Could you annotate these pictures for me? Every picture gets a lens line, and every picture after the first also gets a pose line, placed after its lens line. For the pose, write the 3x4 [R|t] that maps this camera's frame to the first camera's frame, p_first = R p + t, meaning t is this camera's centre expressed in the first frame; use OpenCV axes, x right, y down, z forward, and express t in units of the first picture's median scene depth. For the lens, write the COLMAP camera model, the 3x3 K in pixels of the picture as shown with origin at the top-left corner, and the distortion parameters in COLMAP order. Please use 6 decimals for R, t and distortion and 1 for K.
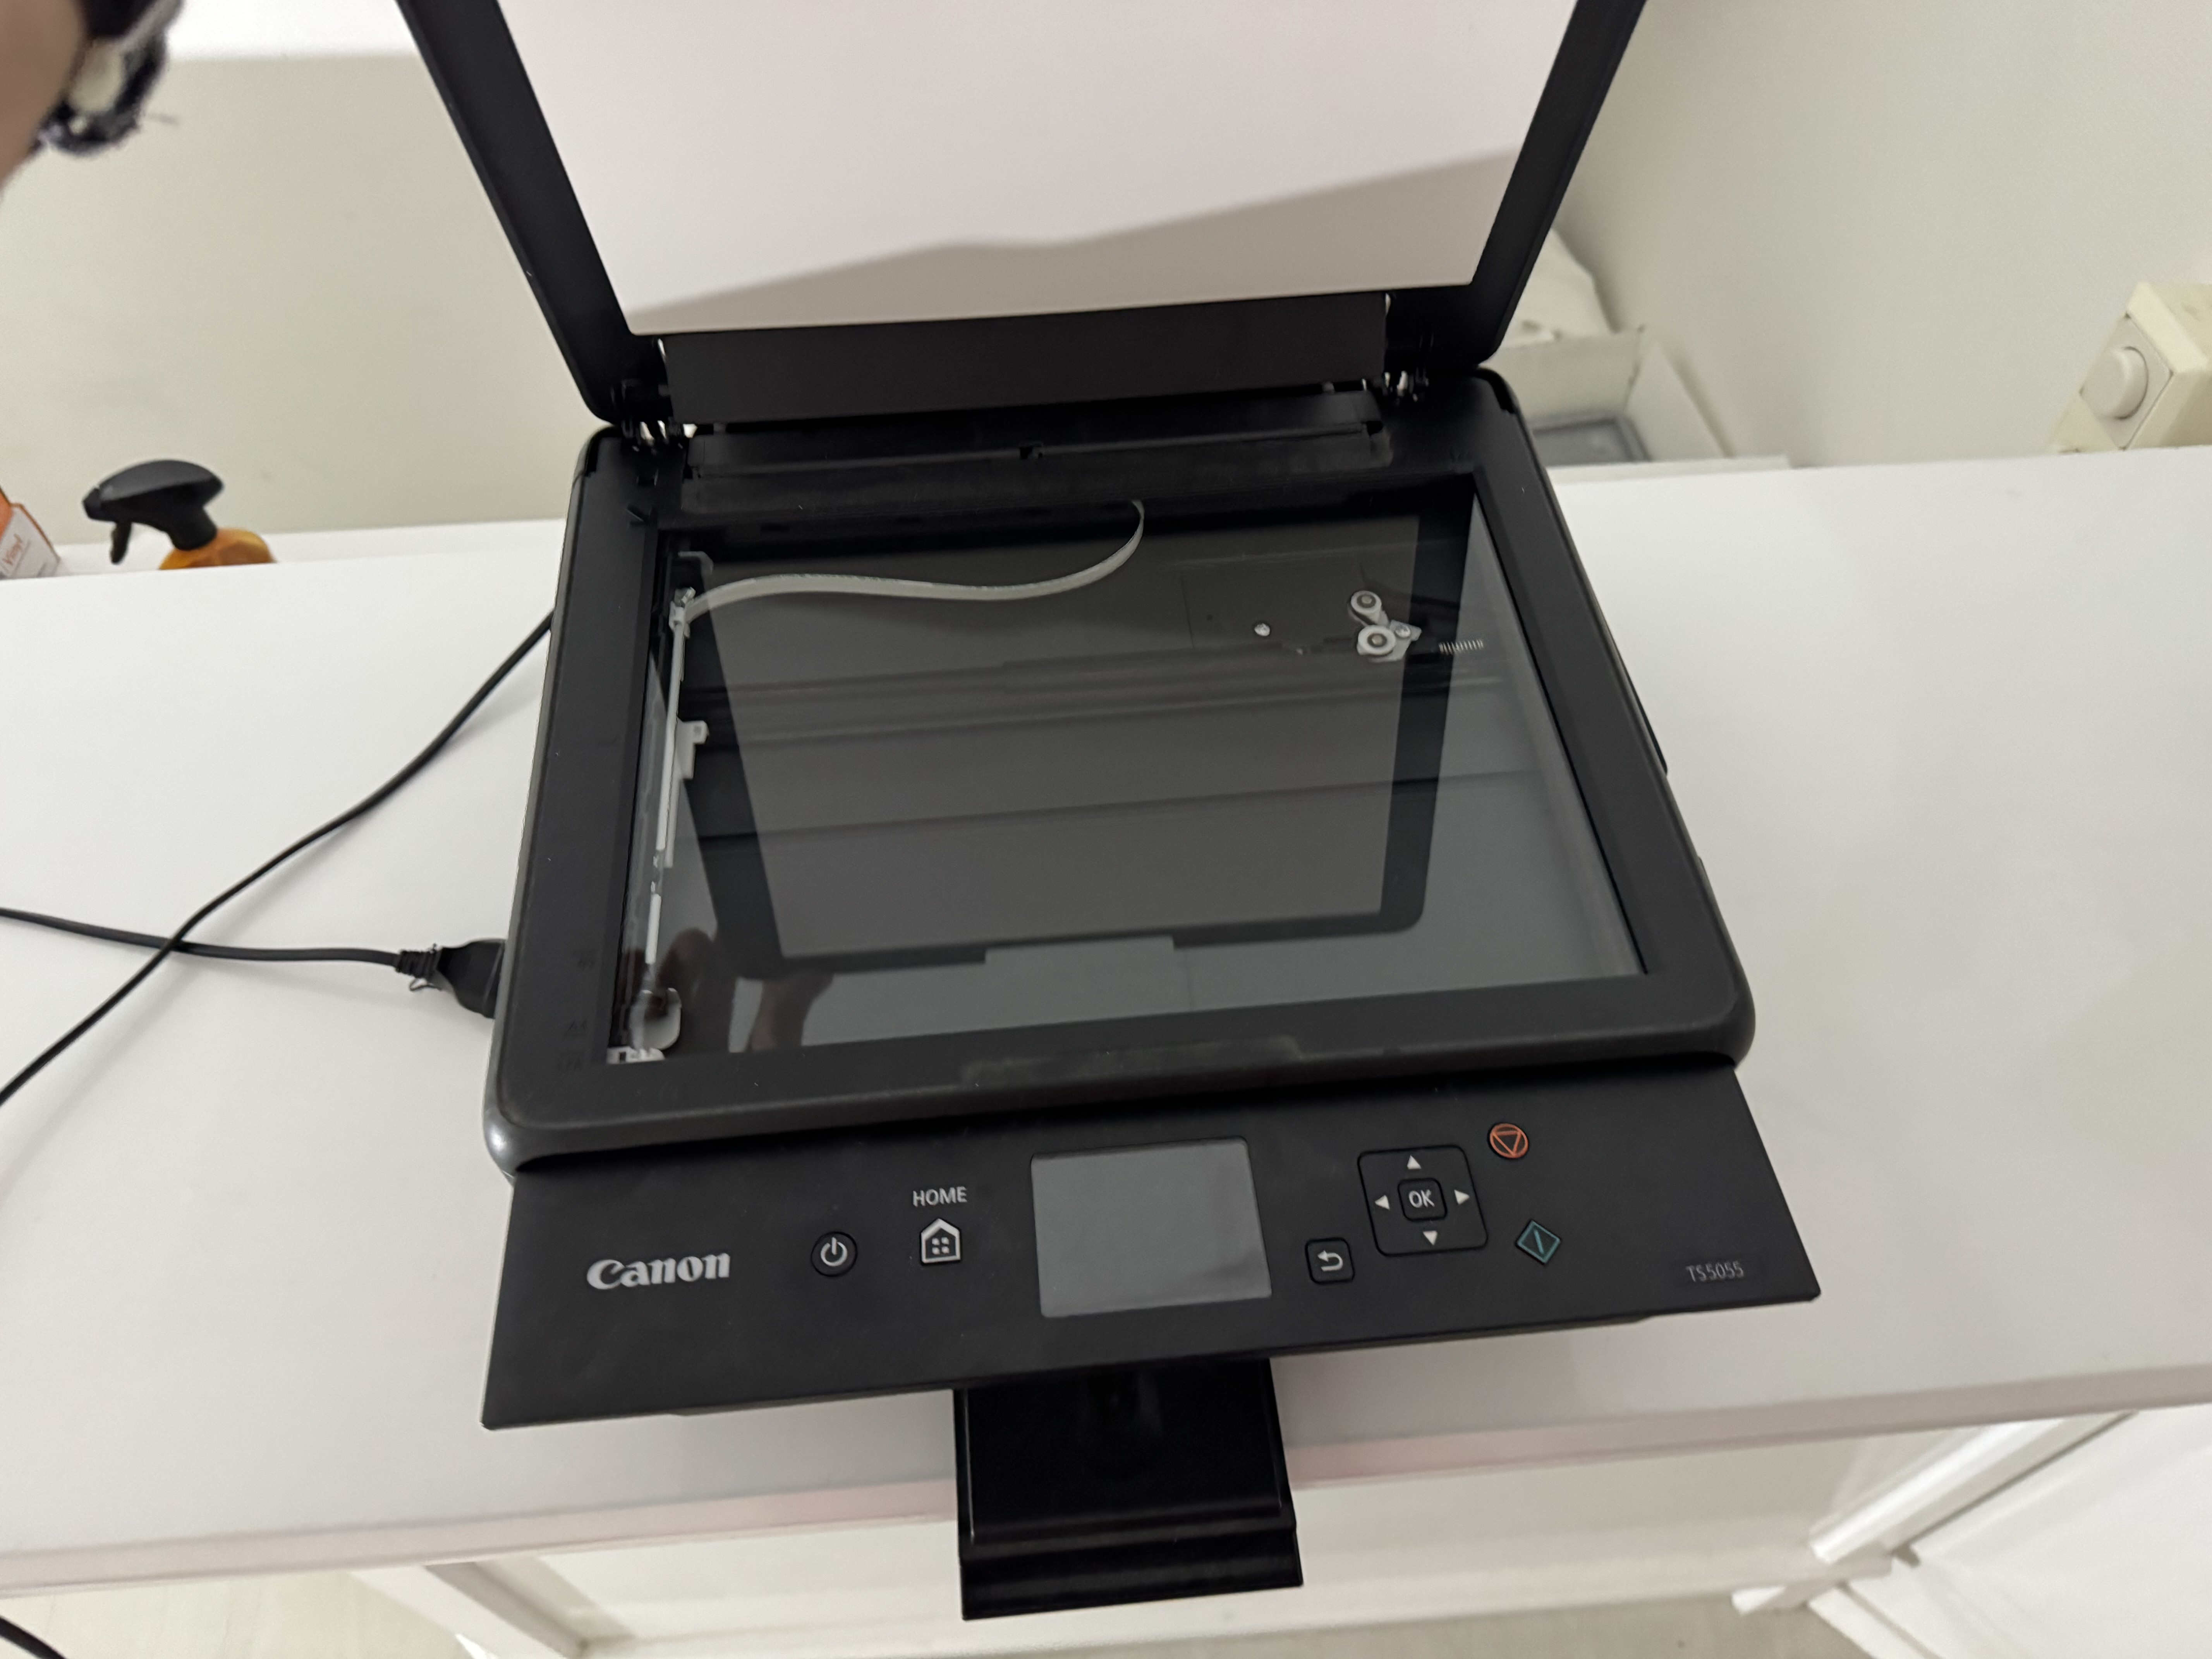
lens RADIAL K [[1560.2, 0, 1072.9], [0, 1560.2, 820.2], [0, 0, 1]] dist [0.109383, -0.176072]
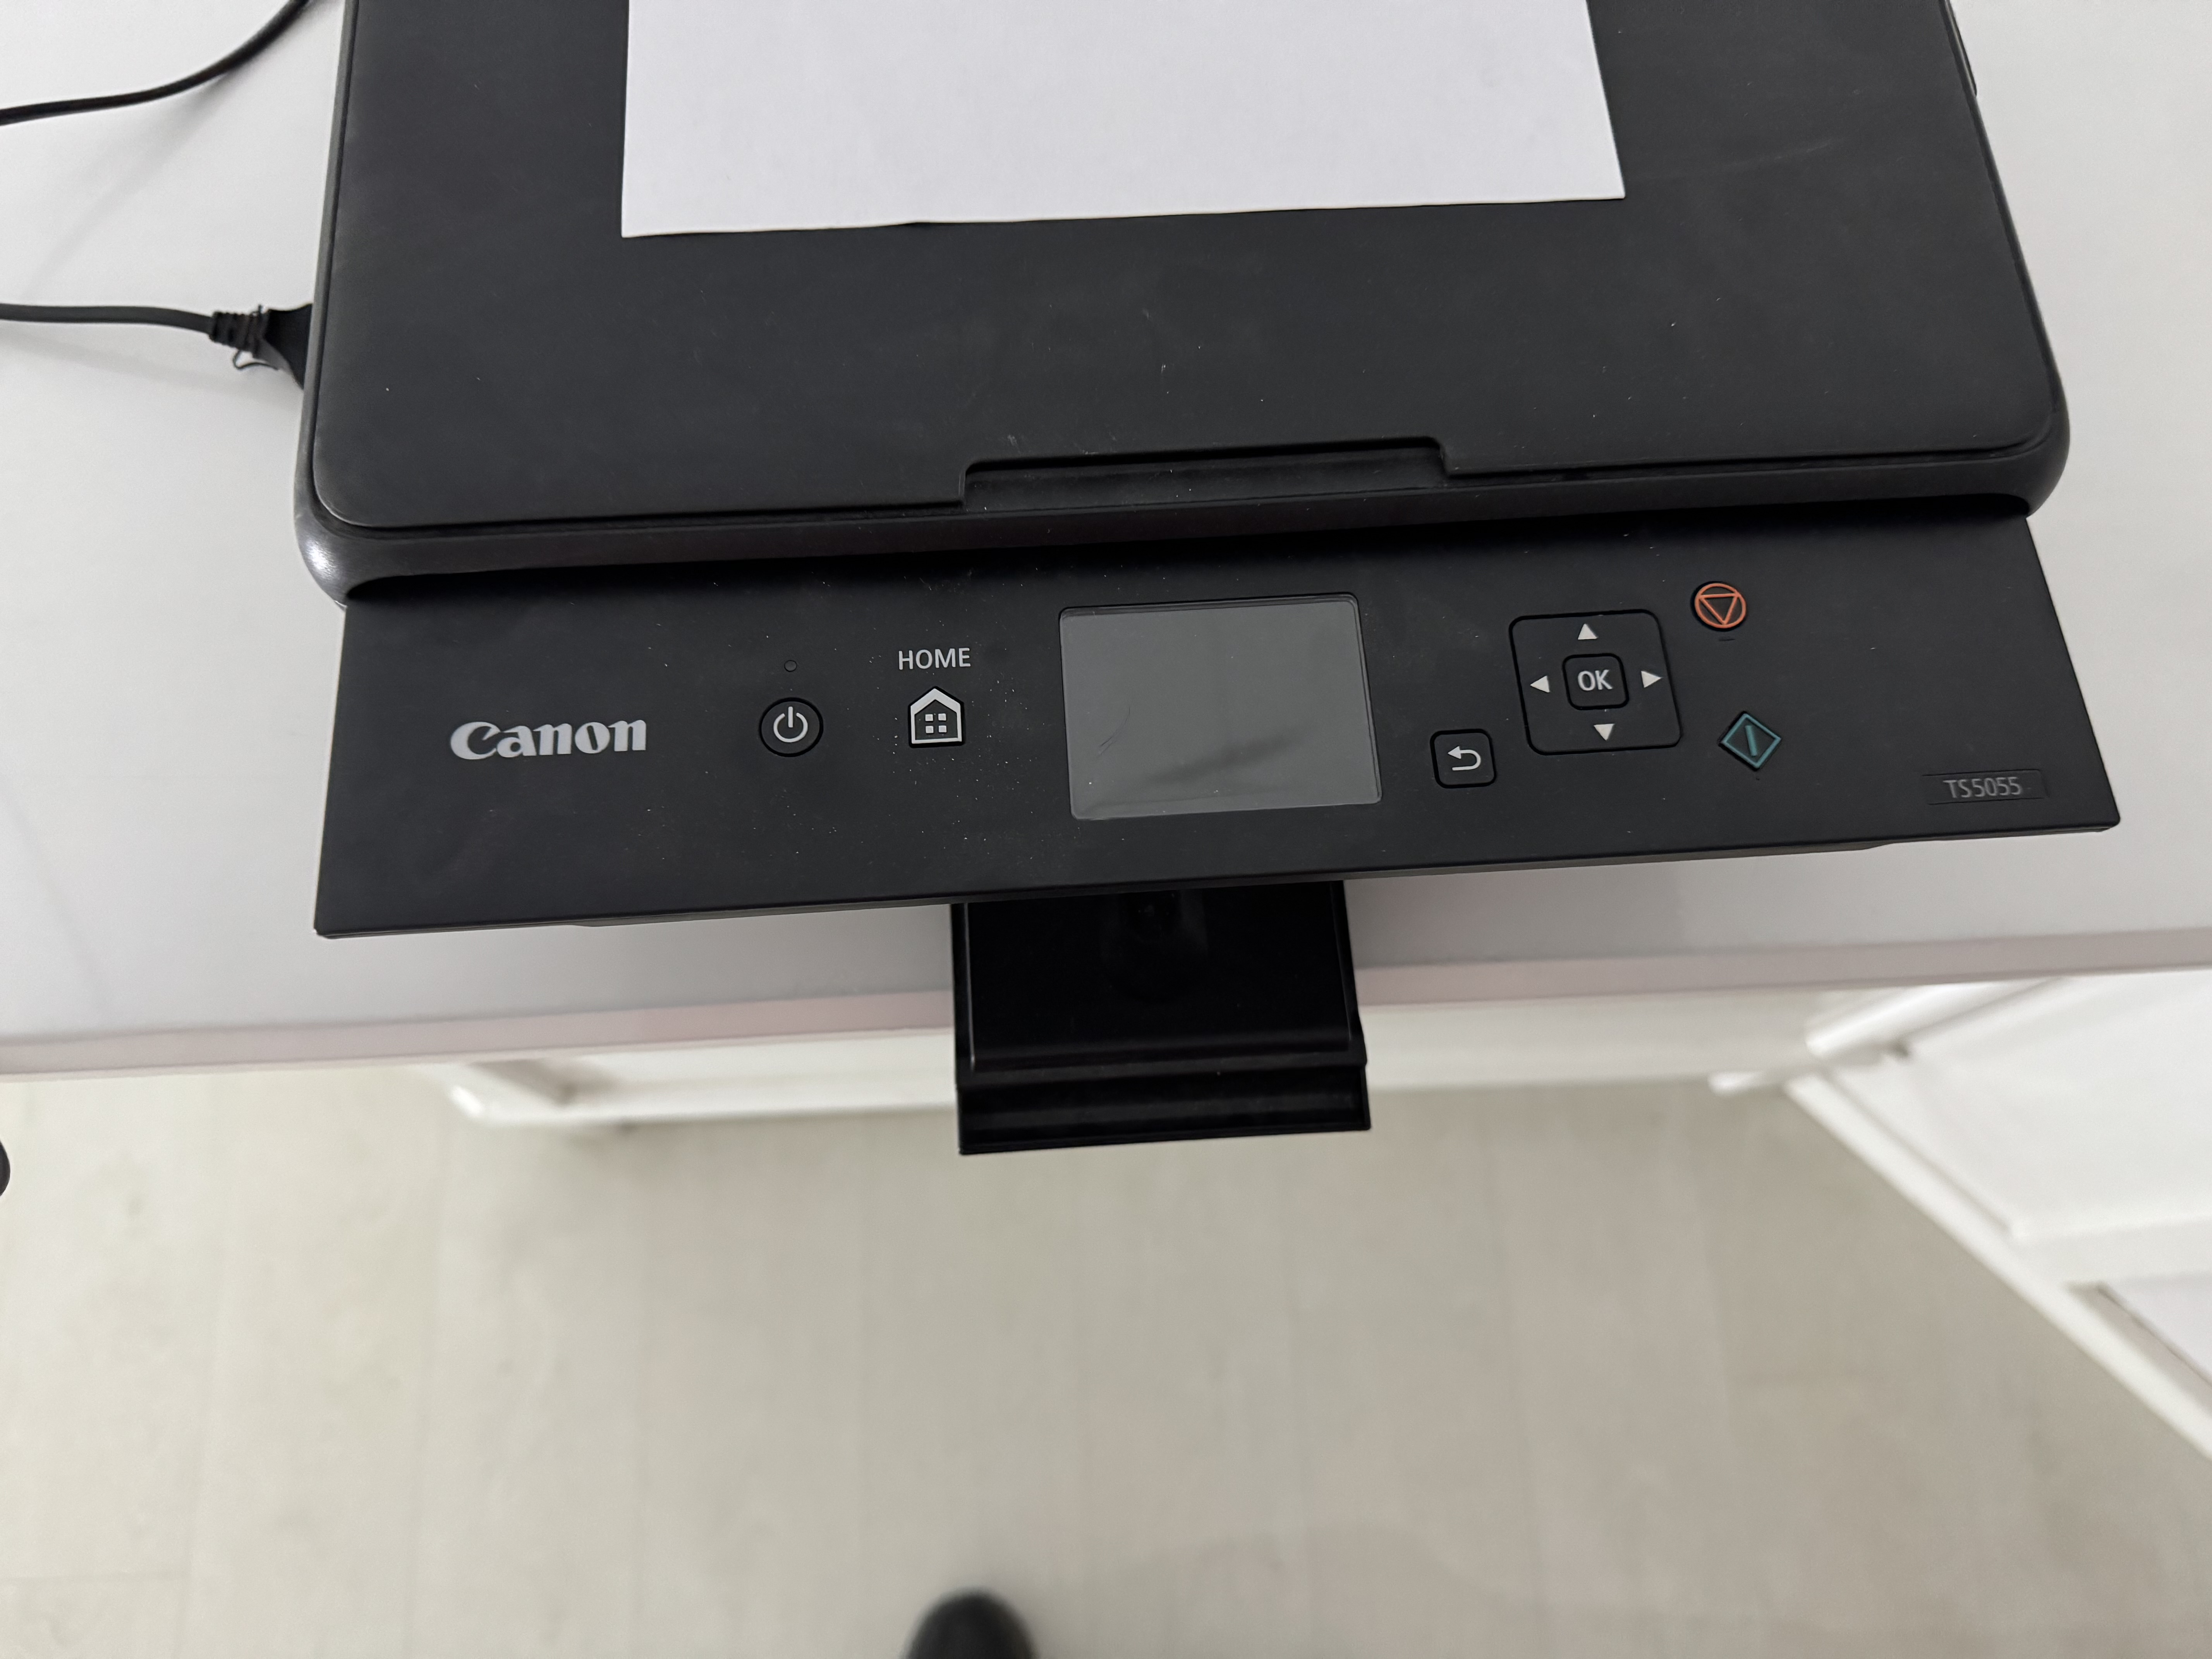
lens RADIAL K [[1598.9, 0, 1087.9], [0, 1598.9, 835.6], [0, 0, 1]] dist [0.158744, -0.375541]
pose [[0.999243, 0.032578, 0.021244, -0.026724], [-0.037749, 0.943867, 0.328163, 0.070234], [-0.009361, -0.328716, 0.944382, 0.267795]]
